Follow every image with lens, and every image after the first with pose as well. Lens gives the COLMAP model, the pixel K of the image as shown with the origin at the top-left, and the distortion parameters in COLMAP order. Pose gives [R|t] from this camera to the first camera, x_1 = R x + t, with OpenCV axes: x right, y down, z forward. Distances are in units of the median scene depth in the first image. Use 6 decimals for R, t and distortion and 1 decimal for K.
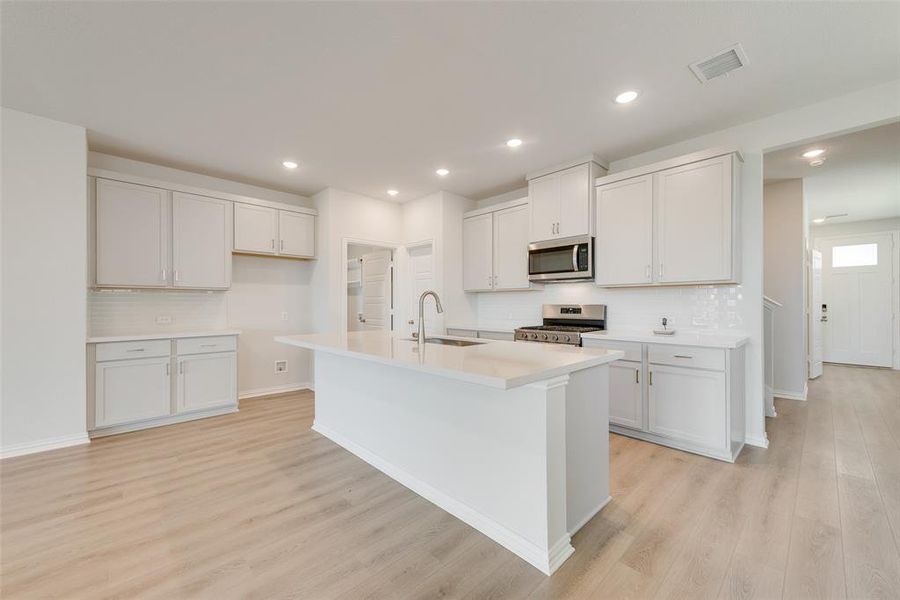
lens RADIAL K [[354.9, 0, 453.3], [0, 354.9, 303.4], [0, 0, 1]] dist [0.002500, -0.000338]
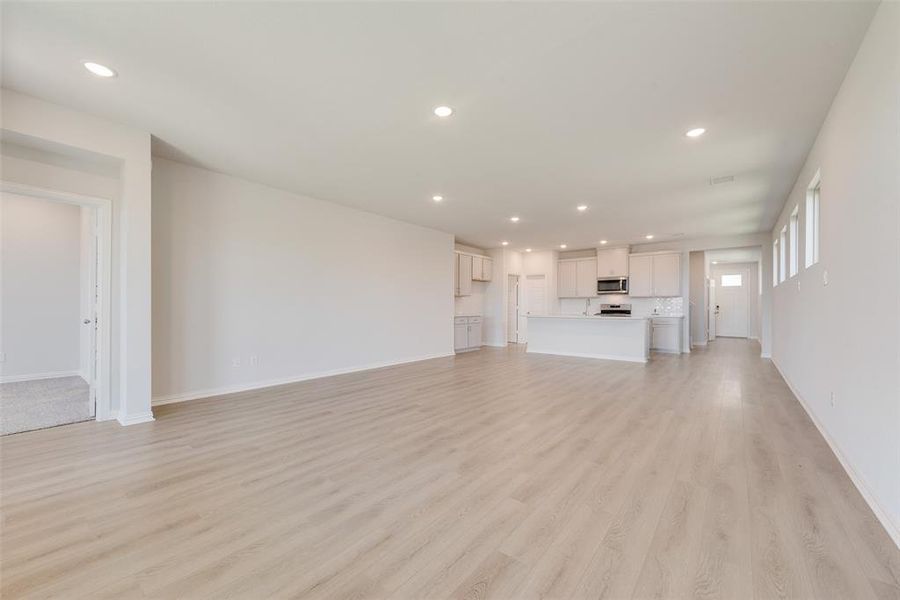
lens RADIAL K [[354.9, 0, 445.3], [0, 354.9, 306.4], [0, 0, 1]] dist [0.002500, -0.000338]
pose [[0.992582, 0.006444, 0.121407, -1.116208], [-0.006754, 0.999975, 0.002144, 0.022915], [-0.121390, -0.002948, 0.992600, -1.254632]]
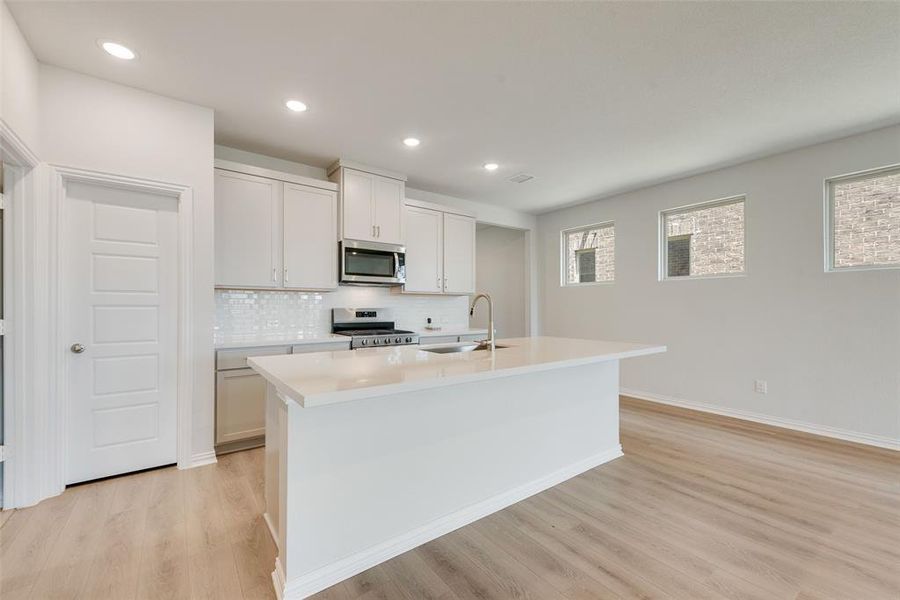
lens RADIAL K [[365.7, 0, 447.9], [0, 365.7, 308.1], [0, 0, 1]] dist [-0.002457, -0.000403]
pose [[0.137171, 0.002536, 0.990544, -0.683111], [-0.006202, 0.999979, -0.001701, 0.003778], [-0.990528, -0.005910, 0.137184, 0.646616]]
